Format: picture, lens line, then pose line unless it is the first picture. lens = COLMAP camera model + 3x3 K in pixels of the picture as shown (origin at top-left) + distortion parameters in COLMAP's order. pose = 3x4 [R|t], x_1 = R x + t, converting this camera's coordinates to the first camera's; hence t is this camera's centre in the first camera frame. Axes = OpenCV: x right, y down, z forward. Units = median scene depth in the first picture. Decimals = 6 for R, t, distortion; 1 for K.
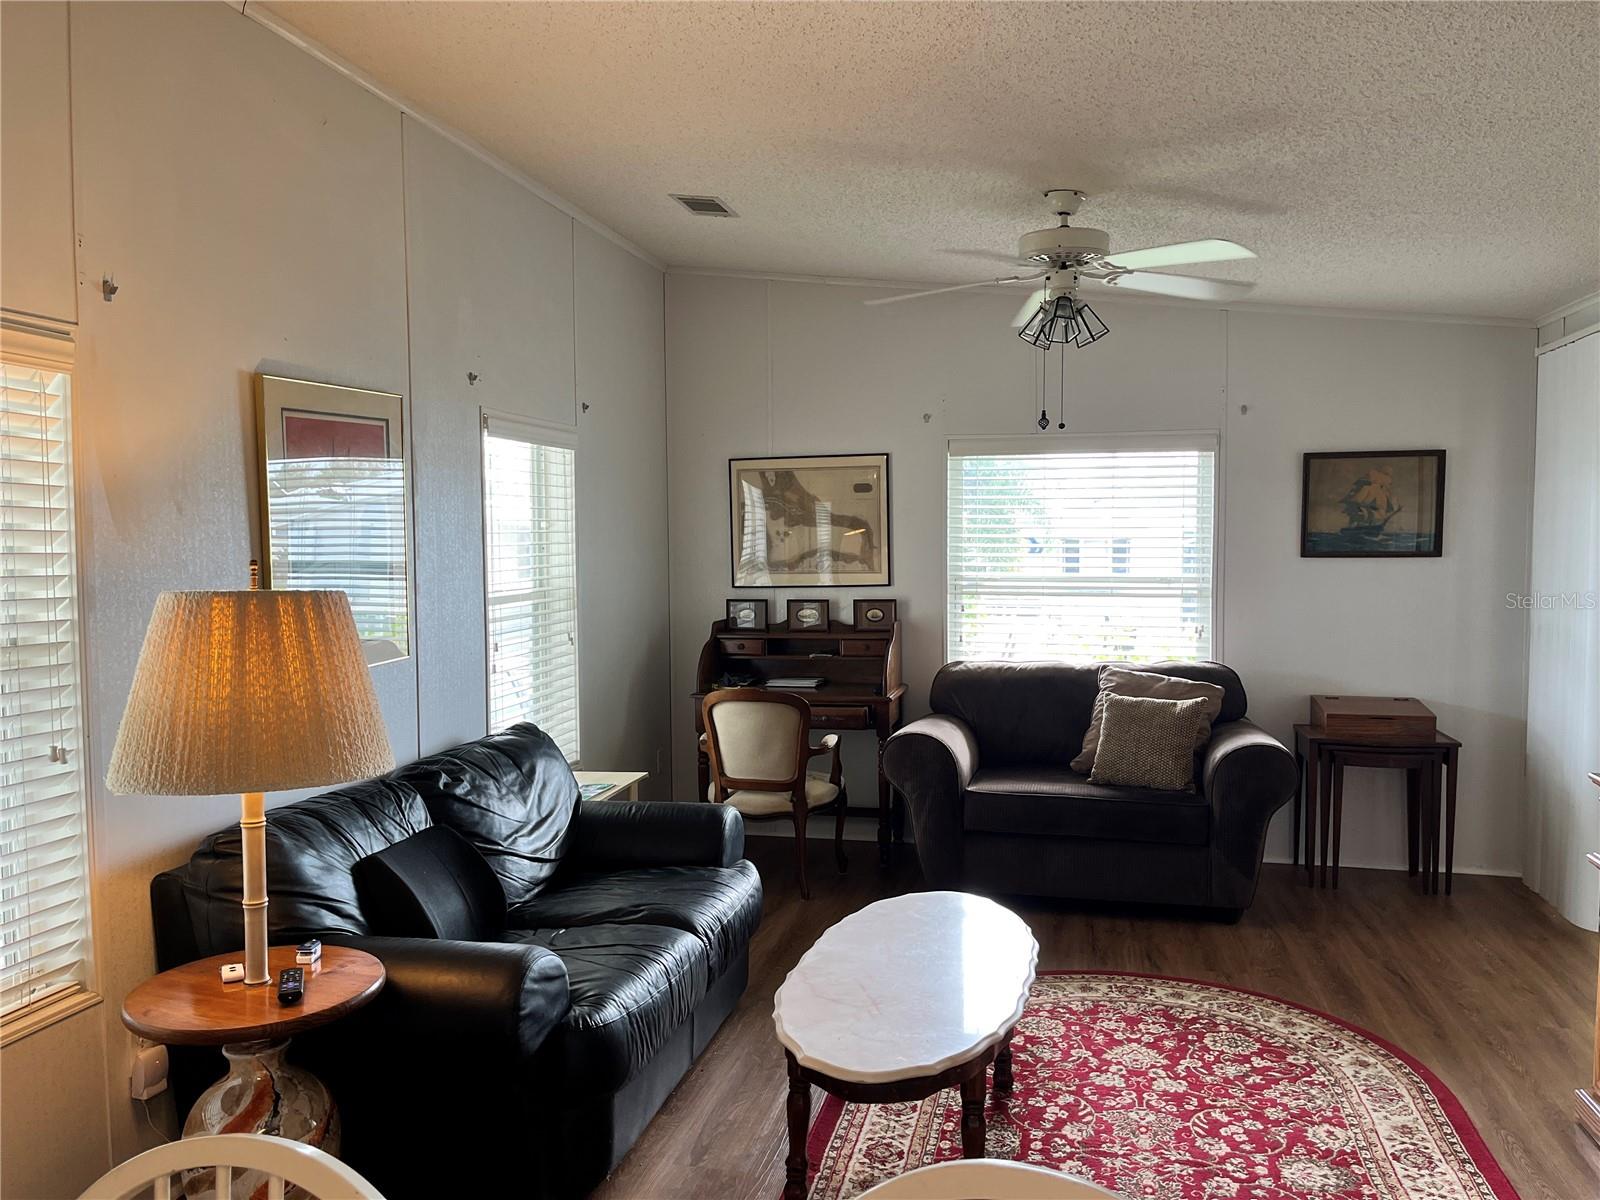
lens RADIAL K [[1199.2, 0, 808.1], [0, 1199.2, 604.2], [0, 0, 1]] dist [0.067980, -0.109457]
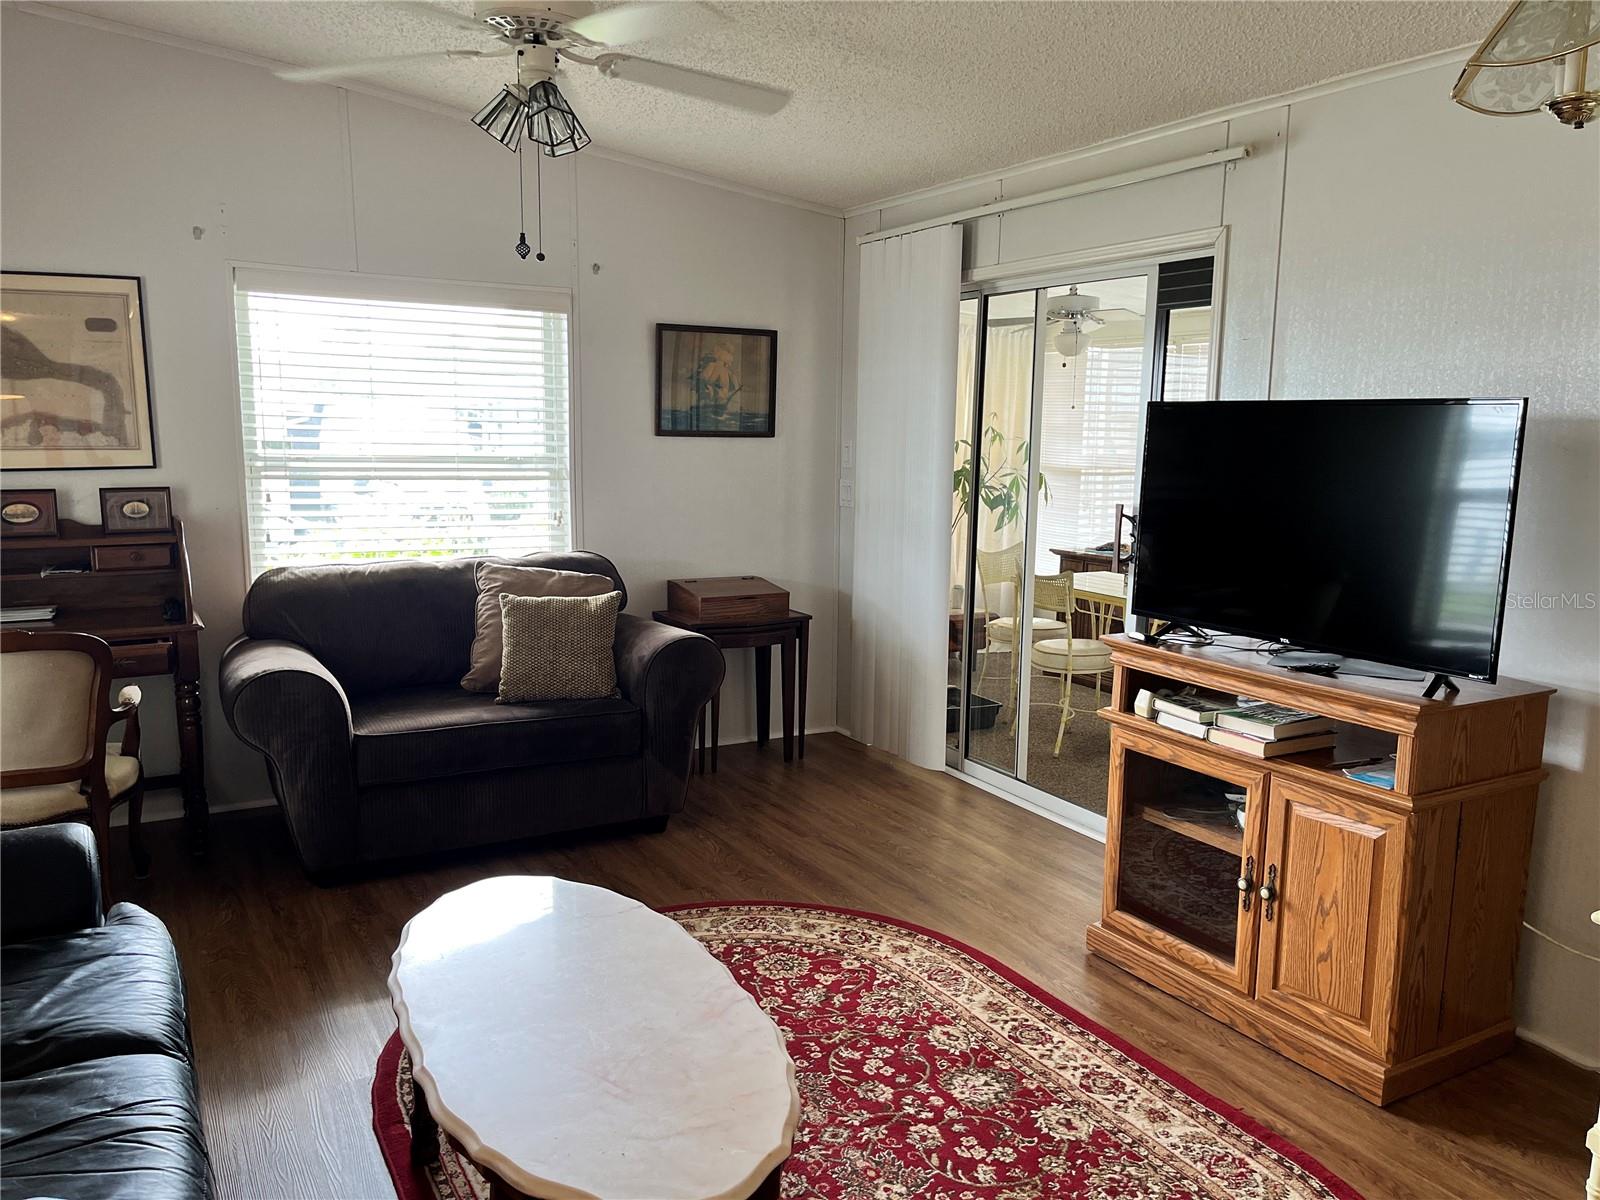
lens RADIAL K [[1199.2, 0, 808.1], [0, 1199.2, 604.2], [0, 0, 1]] dist [0.067980, -0.109457]
pose [[0.730681, -0.082600, 0.677704, -0.164038], [0.017124, 0.994559, 0.102757, -0.002372], [-0.682504, -0.063478, 0.728120, 0.239386]]
